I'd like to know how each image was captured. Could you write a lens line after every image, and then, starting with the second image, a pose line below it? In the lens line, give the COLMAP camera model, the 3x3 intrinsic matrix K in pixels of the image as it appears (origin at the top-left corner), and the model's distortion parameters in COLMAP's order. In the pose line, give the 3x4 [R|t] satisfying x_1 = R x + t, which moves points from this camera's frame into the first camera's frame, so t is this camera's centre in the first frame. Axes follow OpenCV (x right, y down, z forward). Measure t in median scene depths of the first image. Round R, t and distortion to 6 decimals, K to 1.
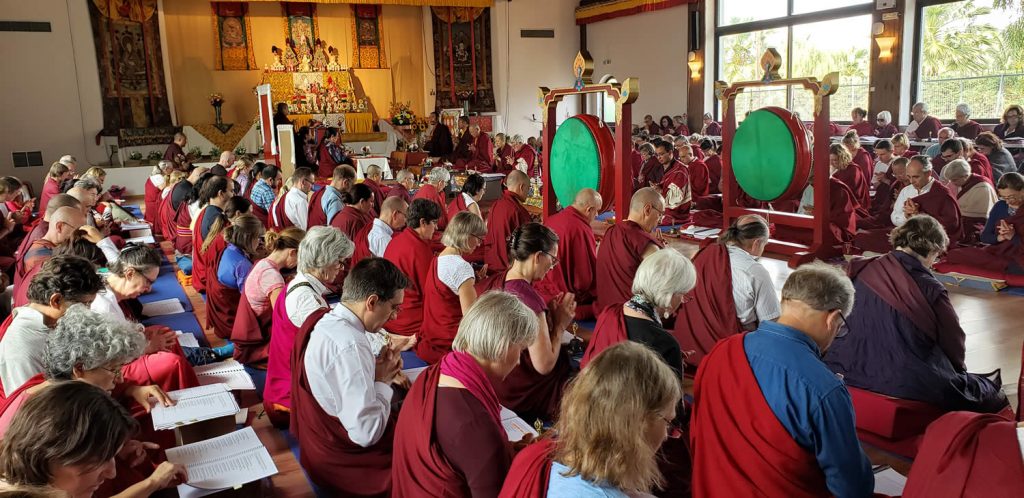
lens RADIAL K [[803.1, 0, 514.4], [0, 803.1, 253.7], [0, 0, 1]] dist [0.023241, 0.007829]
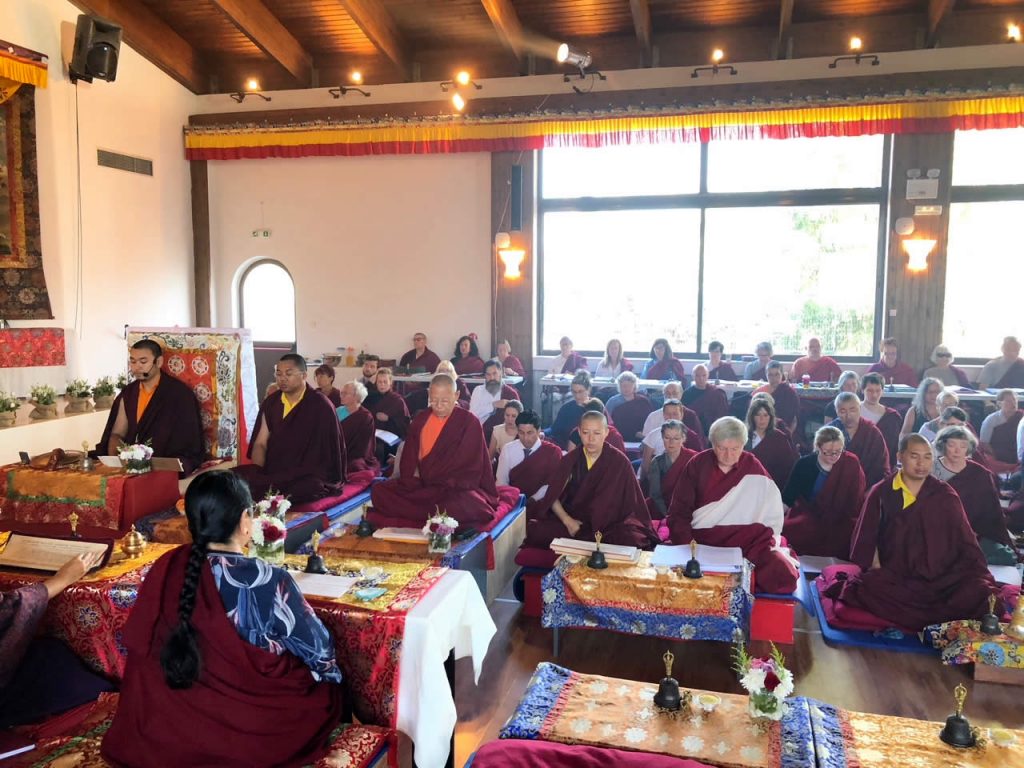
lens RADIAL K [[823.4, 0, 507.4], [0, 823.4, 383.1], [0, 0, 1]] dist [0.040990, -0.043578]
pose [[0.674237, -0.039966, 0.737433, -0.206566], [0.099889, 0.994294, -0.037442, -0.105534], [-0.731729, 0.098906, 0.674382, 0.539960]]
